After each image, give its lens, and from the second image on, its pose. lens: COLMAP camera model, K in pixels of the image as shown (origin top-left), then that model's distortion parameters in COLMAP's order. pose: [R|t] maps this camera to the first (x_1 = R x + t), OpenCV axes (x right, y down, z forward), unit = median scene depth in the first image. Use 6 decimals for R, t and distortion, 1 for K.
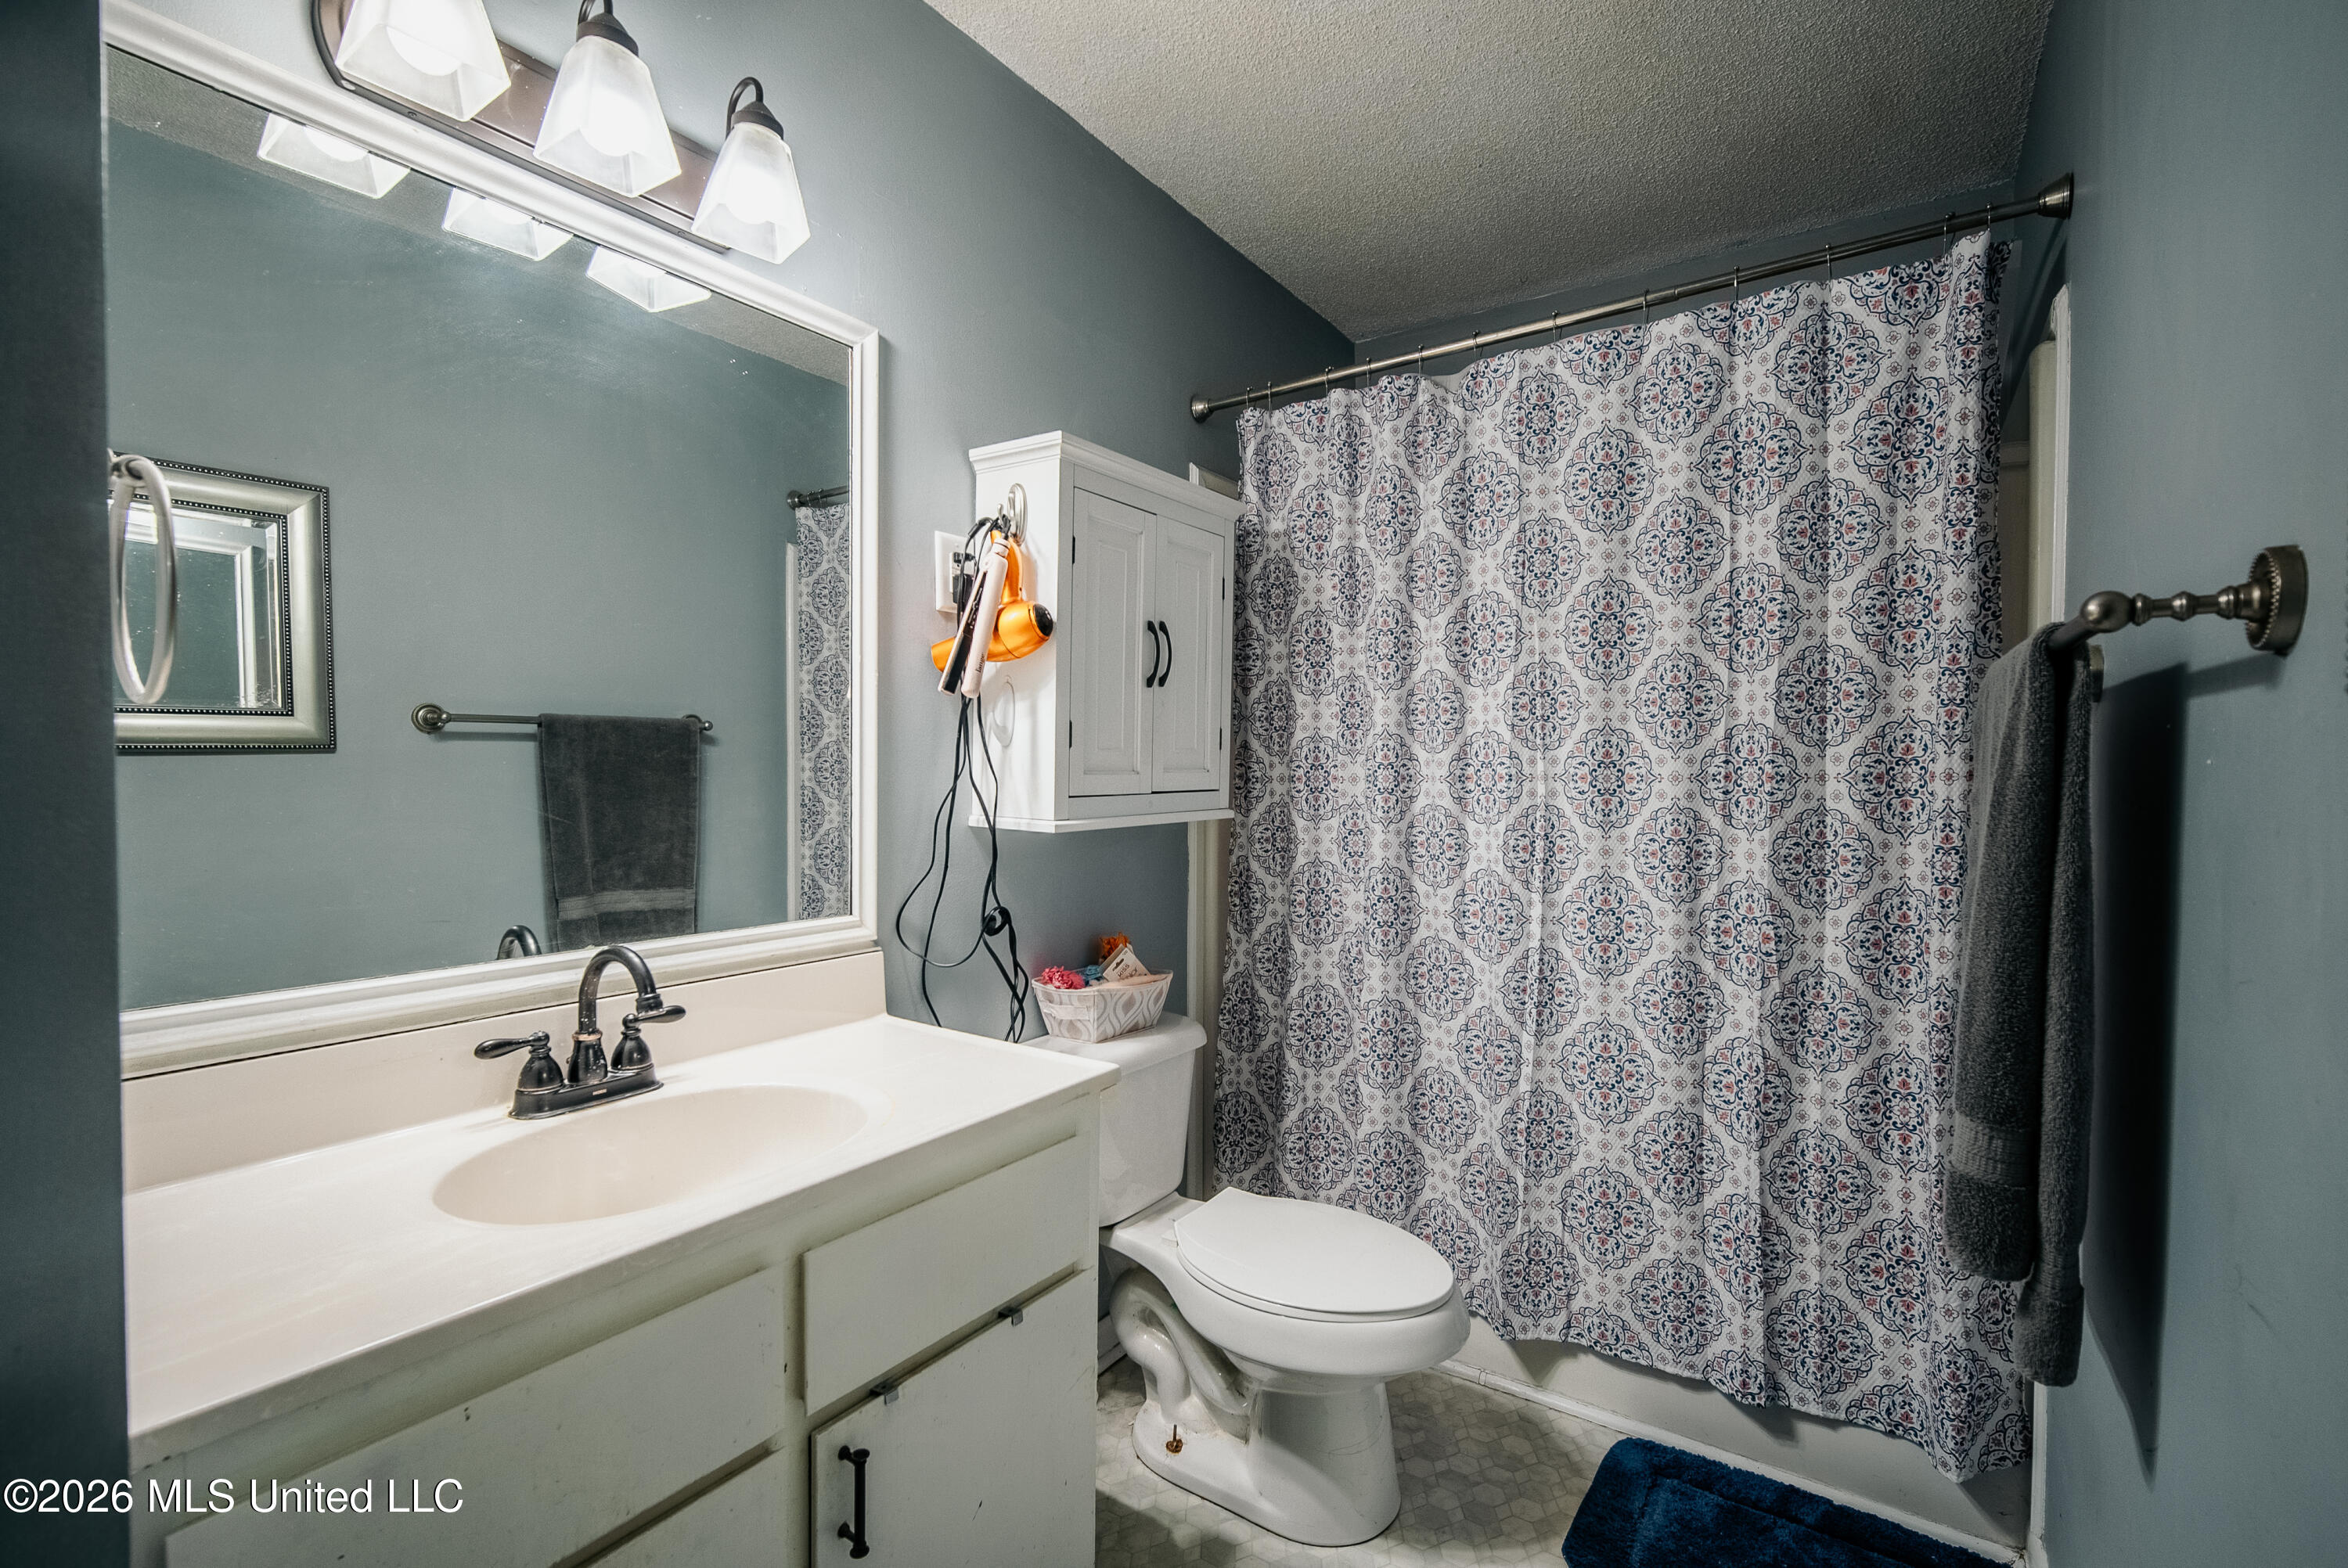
lens RADIAL K [[1035.1, 0, 1171.3], [0, 1035.1, 784.4], [0, 0, 1]] dist [-0.011669, 0.002495]
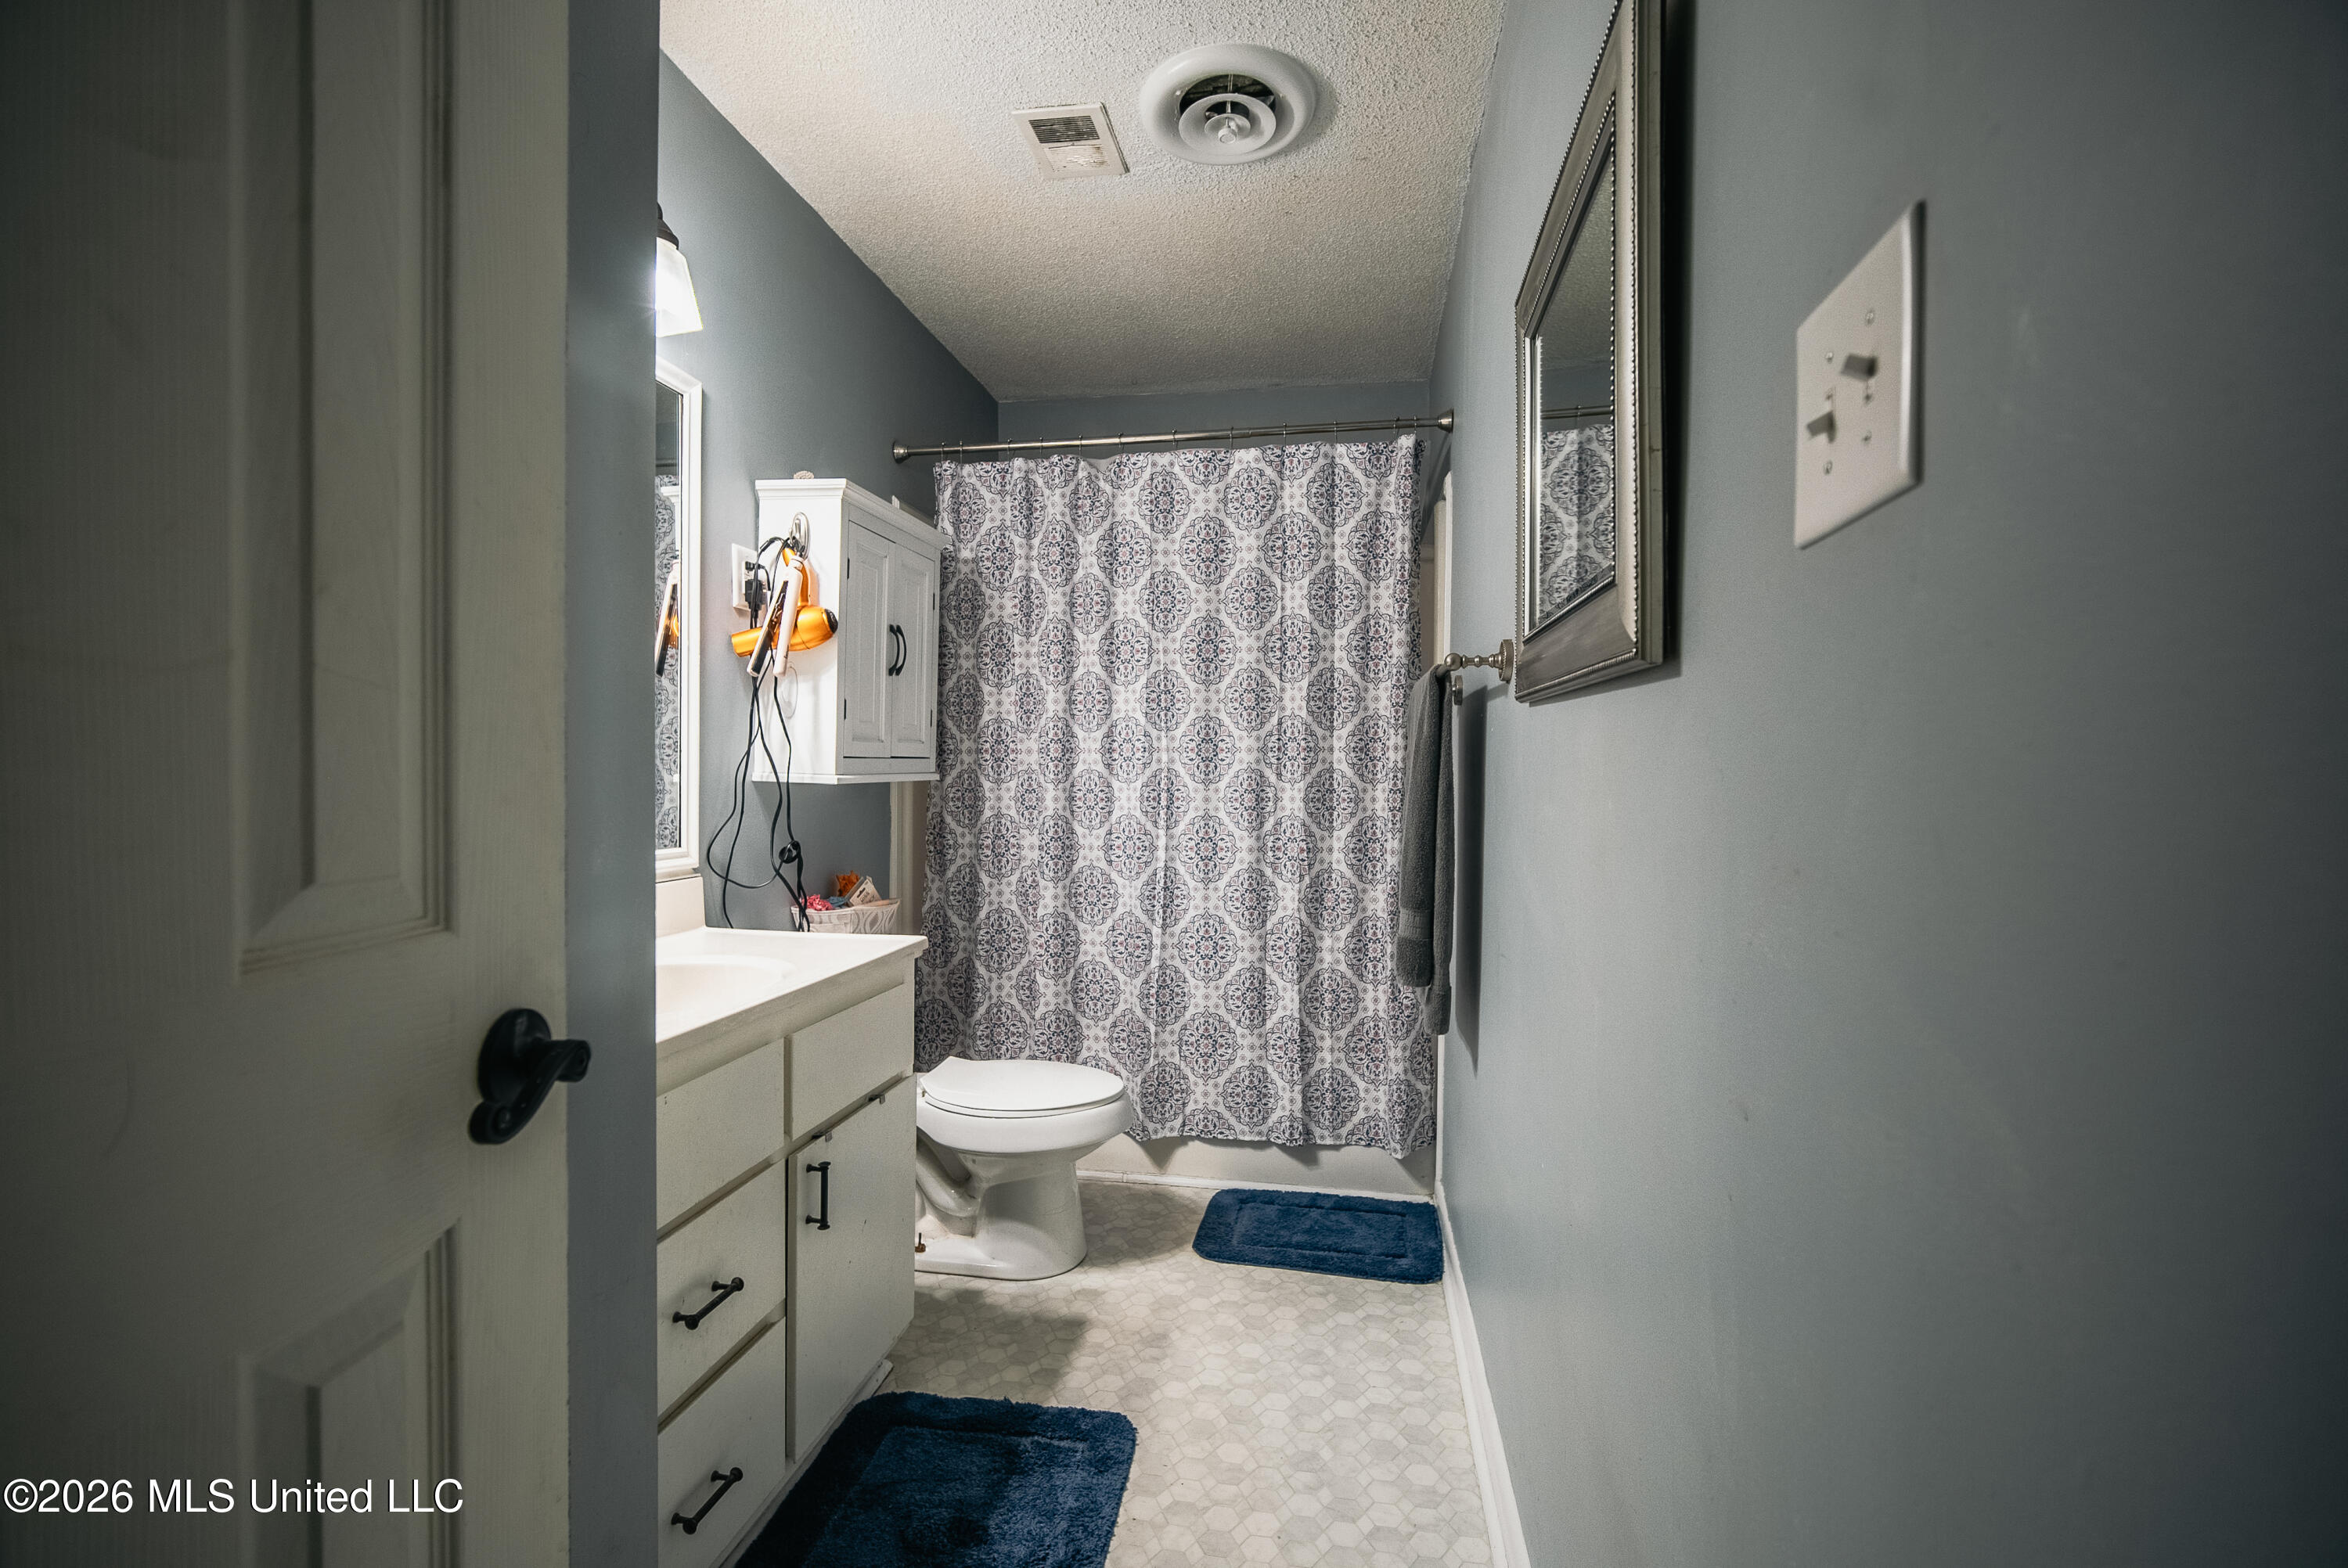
lens RADIAL K [[1035.1, 0, 1176.6], [0, 1035.1, 778.2], [0, 0, 1]] dist [-0.011669, 0.002495]
pose [[0.904593, 0.001003, 0.426274, -0.275155], [0.000727, 0.999992, -0.003896, 0.043781], [-0.426275, 0.003834, 0.904586, -0.357999]]
